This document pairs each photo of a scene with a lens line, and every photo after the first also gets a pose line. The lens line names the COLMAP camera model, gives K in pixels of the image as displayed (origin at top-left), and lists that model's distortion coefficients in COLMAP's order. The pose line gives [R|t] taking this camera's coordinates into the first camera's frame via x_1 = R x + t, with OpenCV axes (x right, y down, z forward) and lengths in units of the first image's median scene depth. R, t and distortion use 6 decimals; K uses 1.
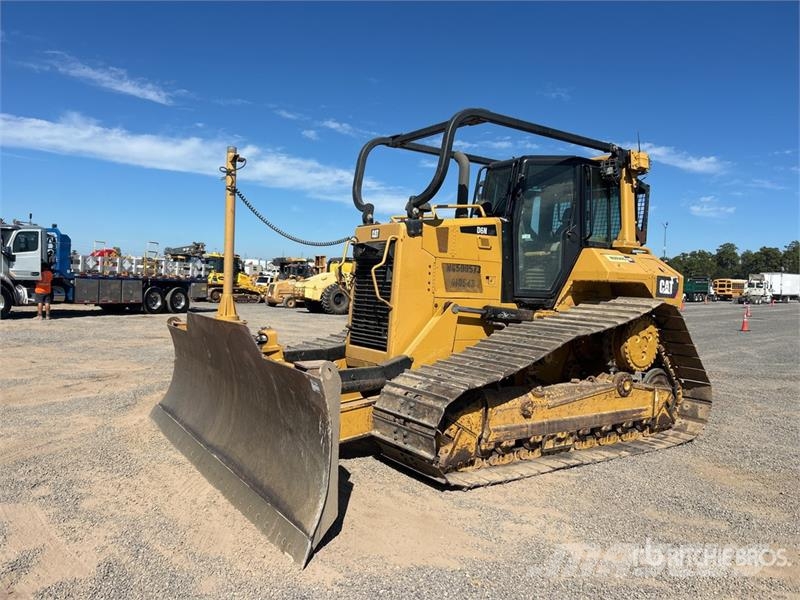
lens RADIAL K [[609.1, 0, 400.4], [0, 609.1, 302.4], [0, 0, 1]] dist [0.038807, -0.031490]
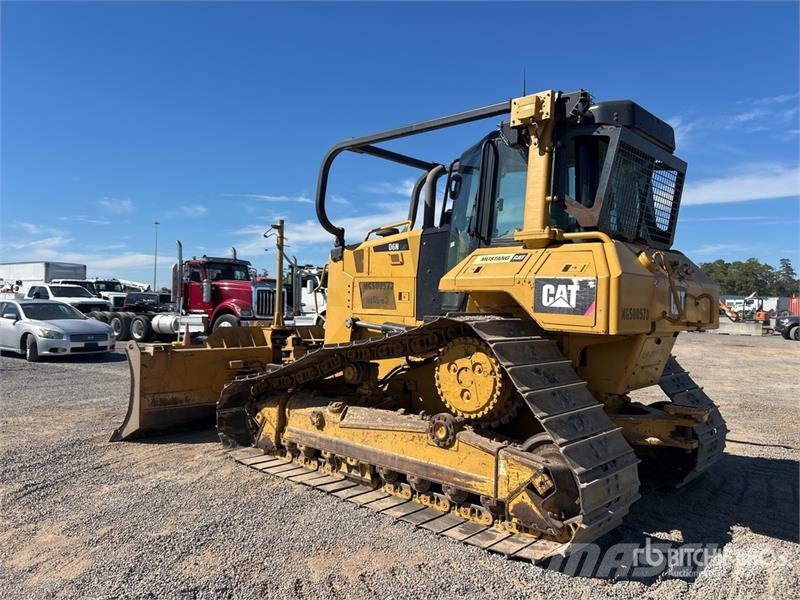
lens RADIAL K [[609.1, 0, 394.2], [0, 609.1, 293.9], [0, 0, 1]] dist [0.038807, -0.031490]
pose [[0.213222, -0.051562, -0.975642, 1.085236], [-0.050433, 0.996694, -0.063697, 0.021198], [0.975701, 0.062787, 0.209917, 0.791447]]
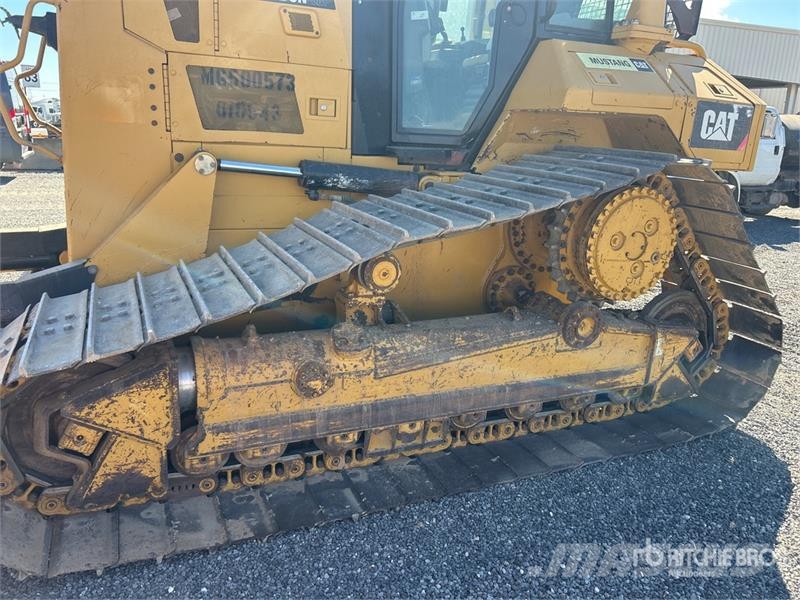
lens RADIAL K [[609.1, 0, 394.4], [0, 609.1, 300.8], [0, 0, 1]] dist [0.038807, -0.031490]
pose [[0.979841, 0.062604, -0.189718, 0.314045], [-0.016562, 0.971819, 0.235147, -0.001075], [0.199093, -0.227264, 0.953264, 0.505179]]
